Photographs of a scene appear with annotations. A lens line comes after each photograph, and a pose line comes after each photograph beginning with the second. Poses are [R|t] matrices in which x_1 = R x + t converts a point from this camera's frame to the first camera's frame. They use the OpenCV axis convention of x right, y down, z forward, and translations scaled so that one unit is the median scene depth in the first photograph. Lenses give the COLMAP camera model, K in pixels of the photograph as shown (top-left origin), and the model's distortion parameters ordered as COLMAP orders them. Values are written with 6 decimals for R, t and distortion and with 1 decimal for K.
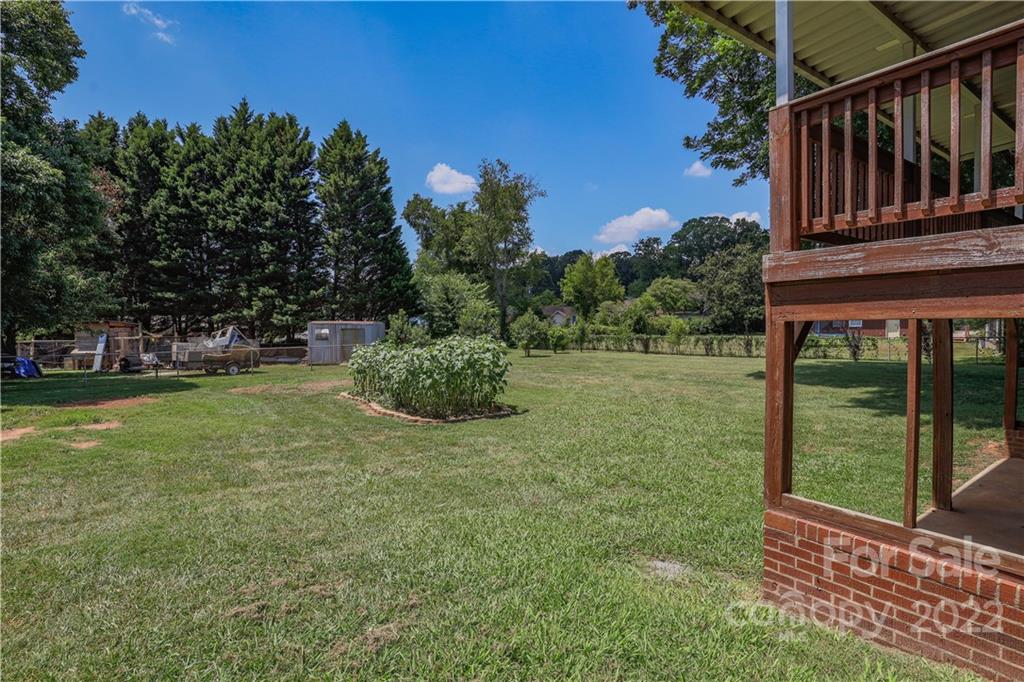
lens RADIAL K [[498.1, 0, 510.9], [0, 498.1, 343.8], [0, 0, 1]] dist [-0.034915, 0.000830]
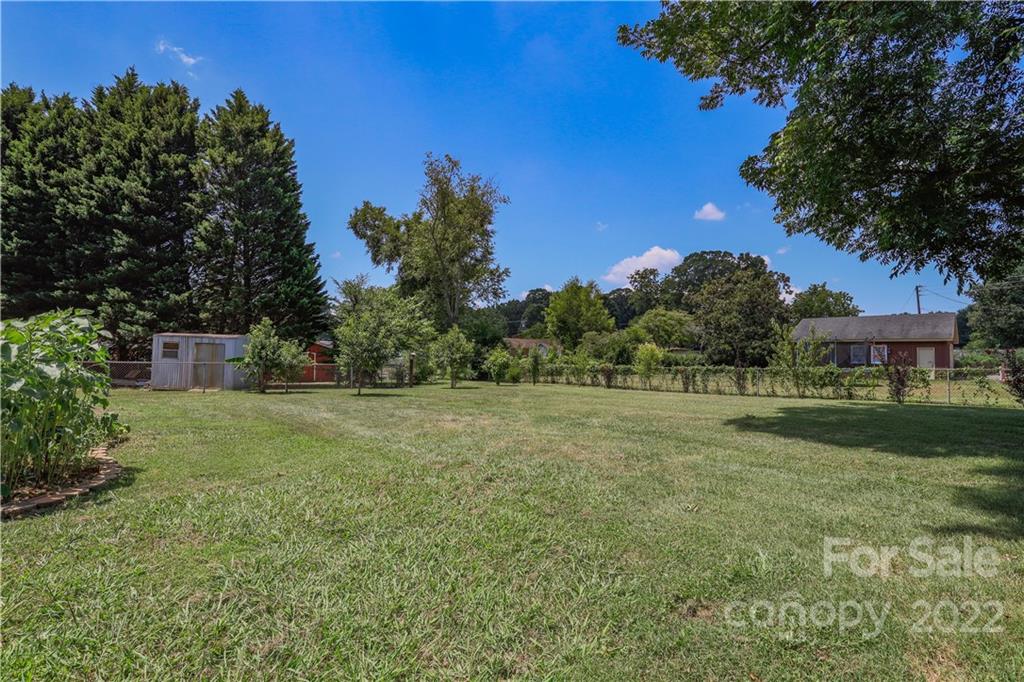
lens RADIAL K [[498.1, 0, 511.4], [0, 498.1, 342.8], [0, 0, 1]] dist [-0.034915, 0.000830]
pose [[0.999604, 0.025146, -0.012610, 0.128445], [-0.026041, 0.996718, -0.076649, 0.012082], [0.010641, 0.076947, 0.996978, 0.229251]]
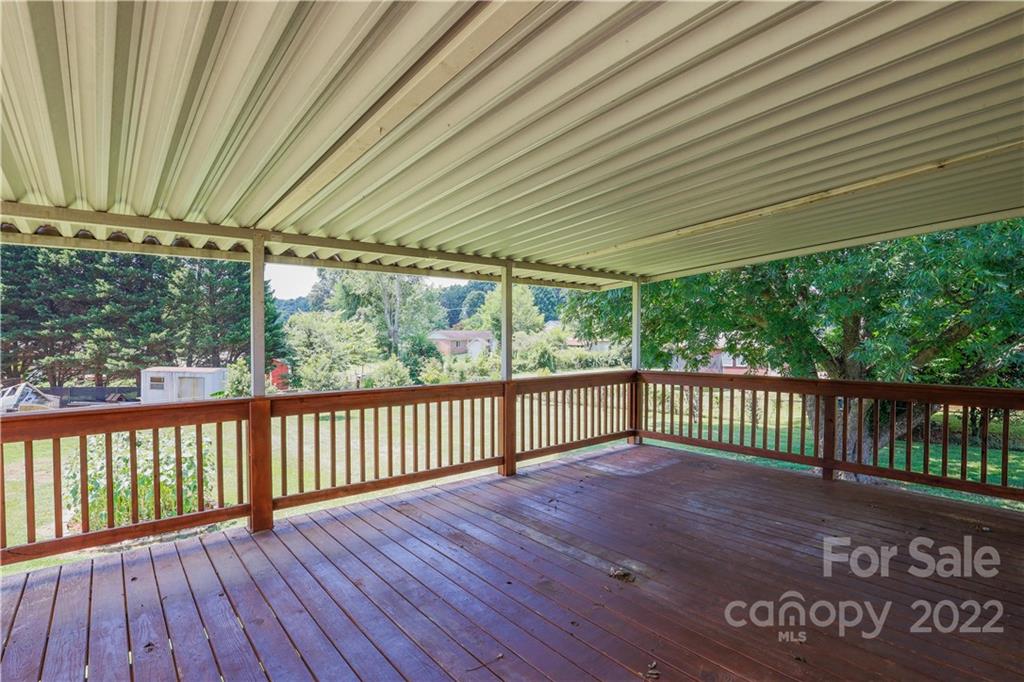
lens RADIAL K [[498.1, 0, 514.2], [0, 498.1, 342.6], [0, 0, 1]] dist [-0.034915, 0.000830]
pose [[0.994637, 0.012635, 0.102657, 0.162948], [-0.009298, 0.999415, -0.032923, -0.061674], [-0.103013, 0.031792, 0.994172, 0.021285]]
